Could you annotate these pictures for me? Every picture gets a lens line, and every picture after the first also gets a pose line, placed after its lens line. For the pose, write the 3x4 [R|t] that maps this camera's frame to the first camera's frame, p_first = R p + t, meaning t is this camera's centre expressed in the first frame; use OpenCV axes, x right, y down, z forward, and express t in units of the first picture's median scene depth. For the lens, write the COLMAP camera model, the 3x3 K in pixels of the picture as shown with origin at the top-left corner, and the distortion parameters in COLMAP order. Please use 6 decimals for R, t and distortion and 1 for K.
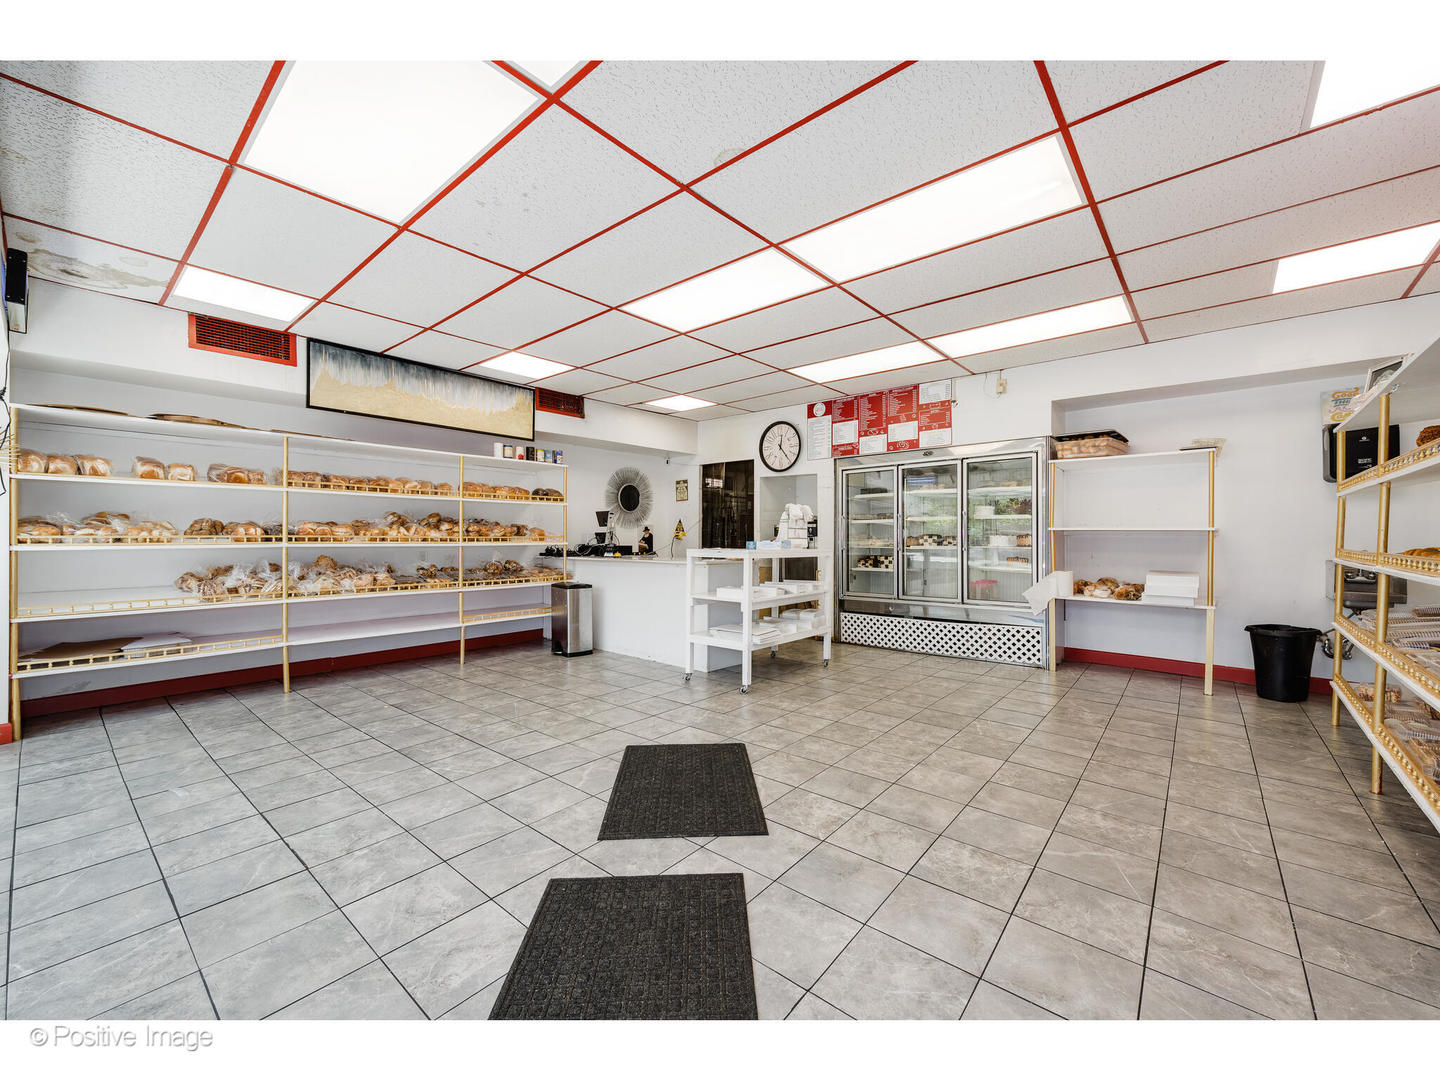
lens RADIAL K [[570.8, 0, 716.2], [0, 570.8, 532.2], [0, 0, 1]] dist [0.010991, 0.000029]
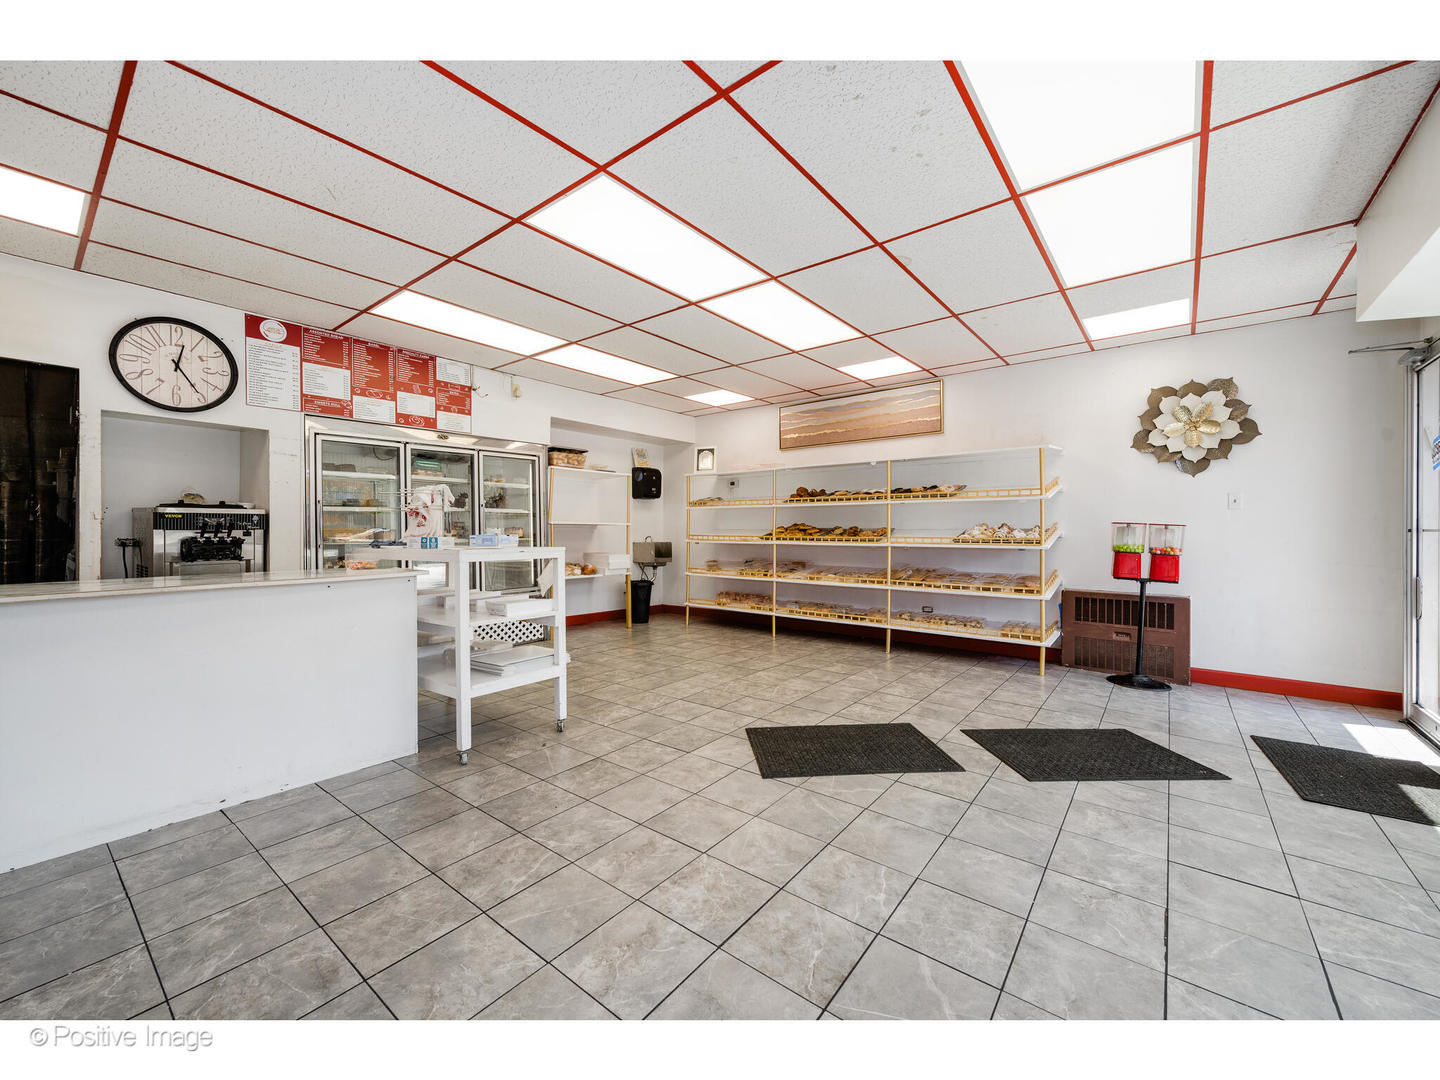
lens RADIAL K [[570.8, 0, 716.2], [0, 570.8, 532.2], [0, 0, 1]] dist [0.010991, 0.000029]
pose [[-0.030426, -0.008031, 0.999505, -0.721180], [-0.007405, 0.999942, 0.007809, 0.002257], [-0.999510, -0.007164, -0.030484, 0.792027]]
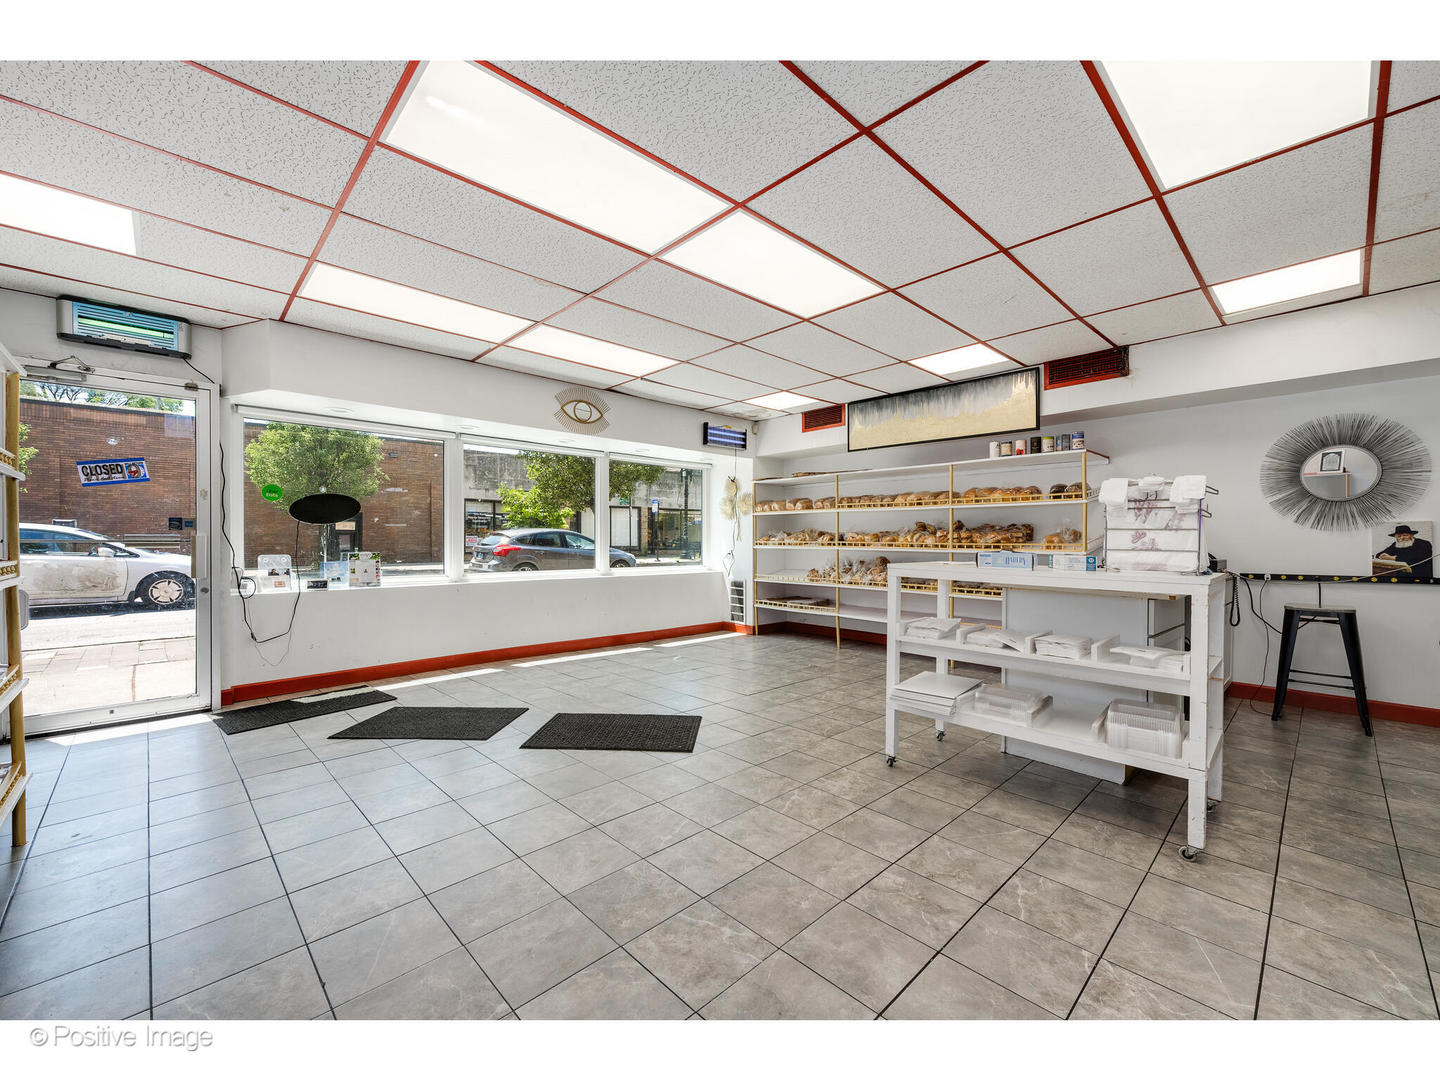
lens RADIAL K [[579.5, 0, 721.8], [0, 579.5, 546.2], [0, 0, 1]] dist [0.002424, 0.000083]
pose [[-0.089544, 0.012876, -0.995900, 0.767258], [0.005708, 0.999907, 0.012415, -0.003042], [0.995966, -0.004573, -0.089610, 0.833659]]
